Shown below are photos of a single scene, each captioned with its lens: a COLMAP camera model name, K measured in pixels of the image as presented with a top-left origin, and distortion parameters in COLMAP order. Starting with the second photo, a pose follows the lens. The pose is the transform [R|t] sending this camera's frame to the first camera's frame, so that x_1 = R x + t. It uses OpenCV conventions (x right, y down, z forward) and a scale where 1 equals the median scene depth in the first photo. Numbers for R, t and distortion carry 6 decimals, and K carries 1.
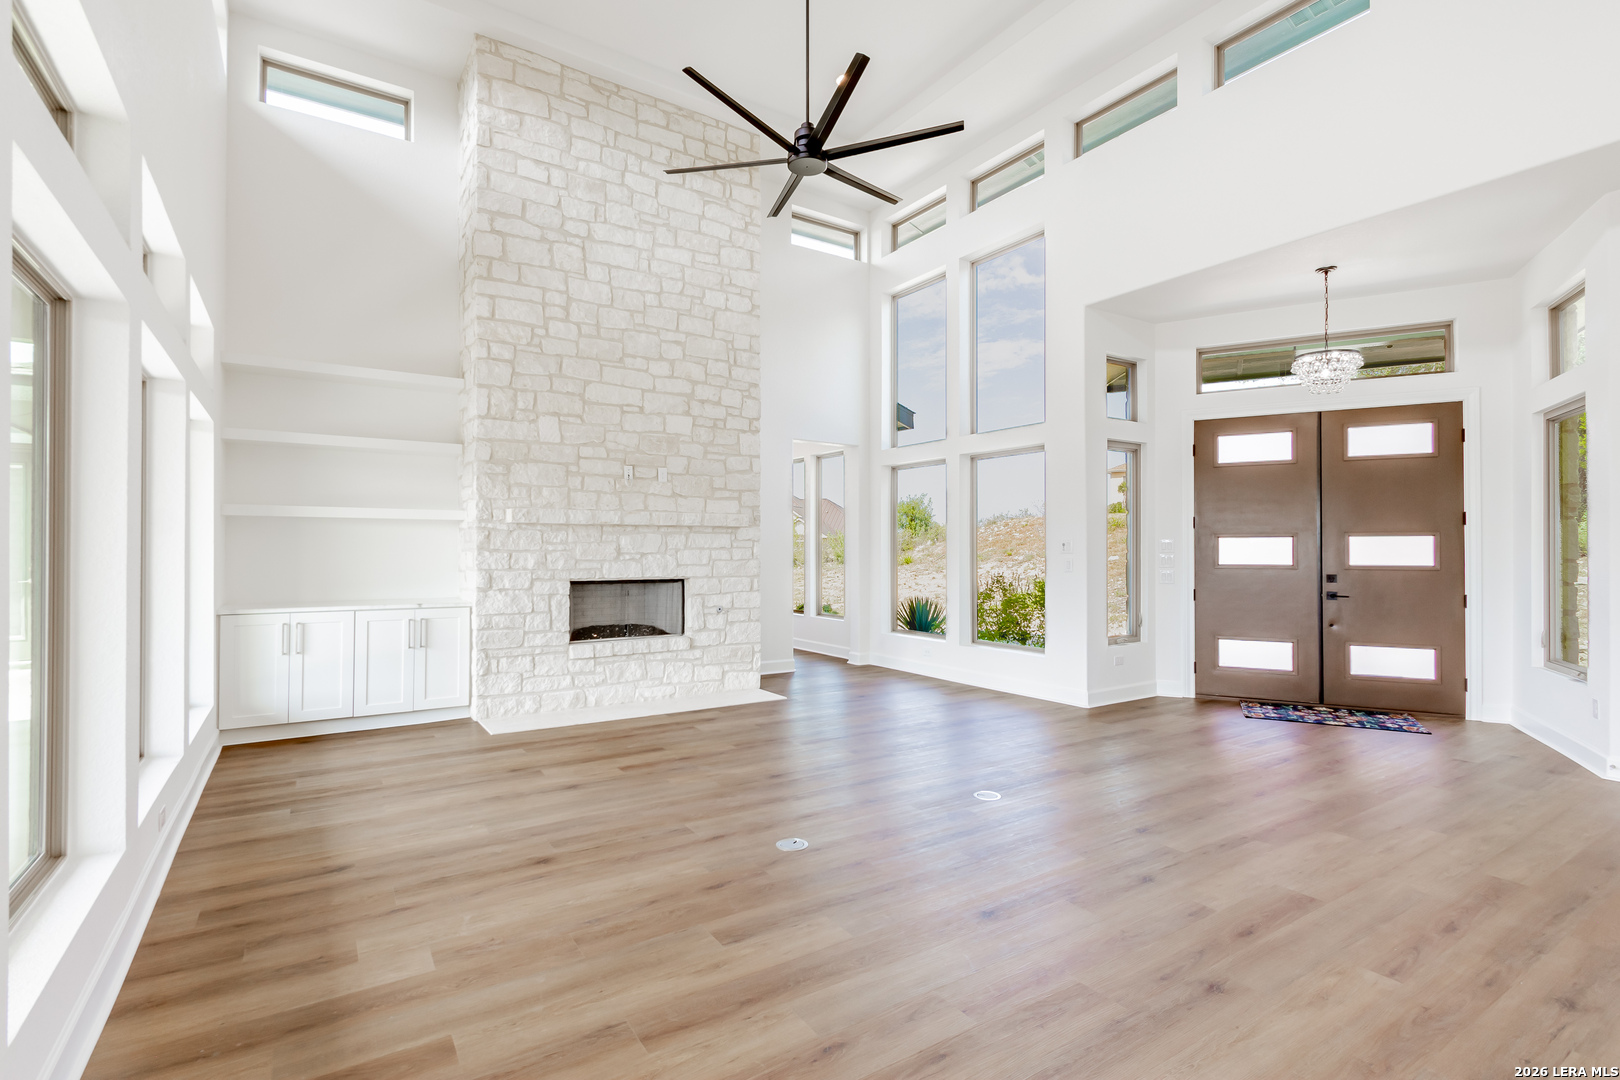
lens RADIAL K [[769.6, 0, 821.8], [0, 769.6, 539.5], [0, 0, 1]] dist [0.007917, -0.001164]
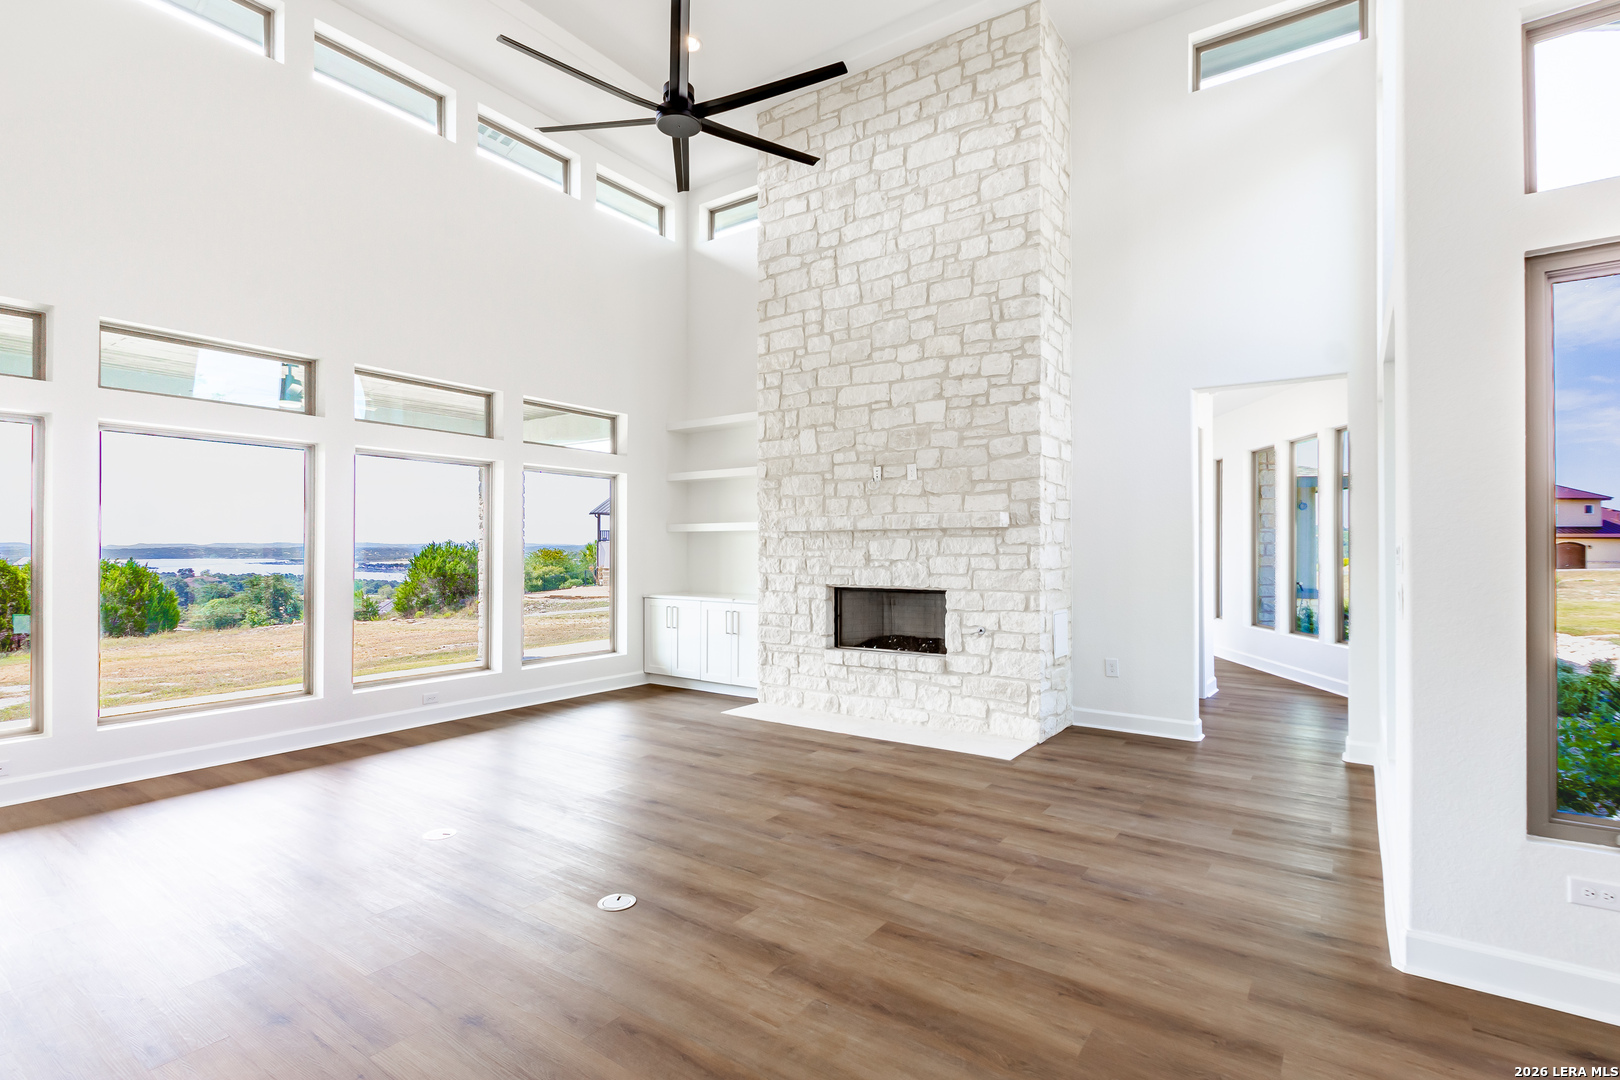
lens RADIAL K [[769.6, 0, 814.0], [0, 769.6, 541.7], [0, 0, 1]] dist [0.007917, -0.001164]
pose [[0.363249, -0.012018, -0.931614, 0.605646], [0.010804, 0.999904, -0.008686, 0.003294], [0.931629, -0.006910, 0.363344, 0.596237]]
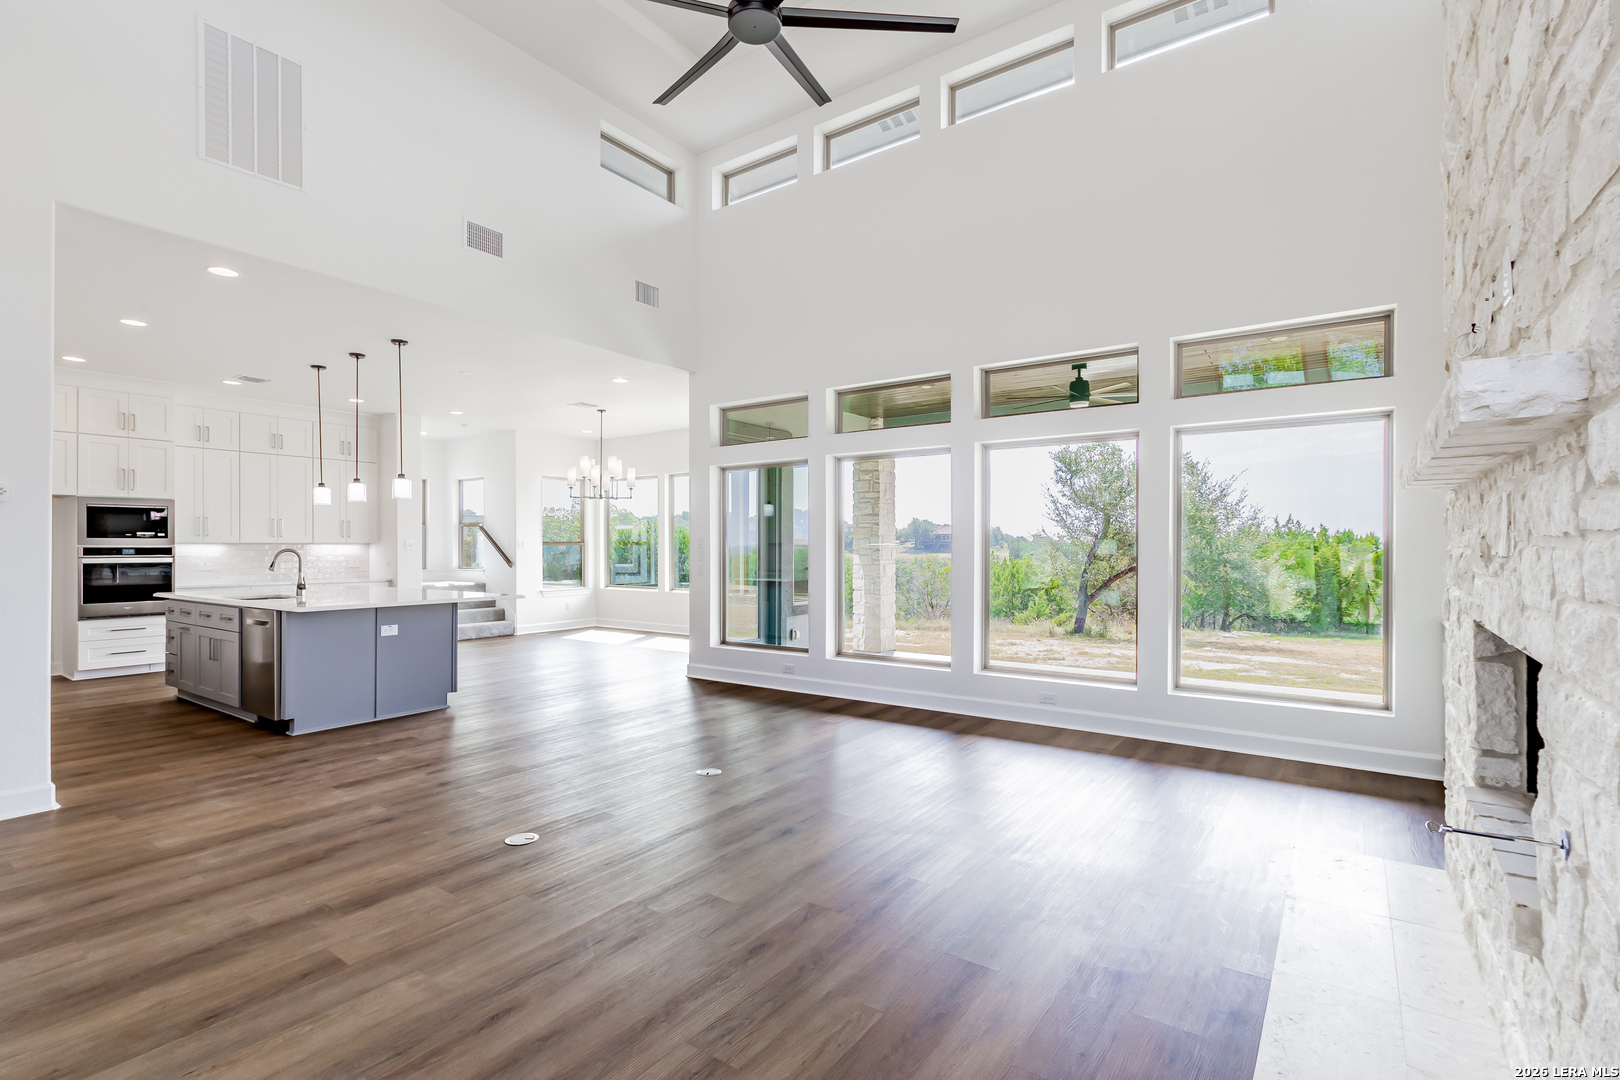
lens RADIAL K [[769.6, 0, 810.7], [0, 769.6, 545.8], [0, 0, 1]] dist [0.007917, -0.001164]
pose [[-0.939075, -0.001476, -0.343708, 0.134307], [0.003109, 0.999913, -0.012788, 0.013999], [0.343697, -0.013078, -0.938989, 1.223545]]
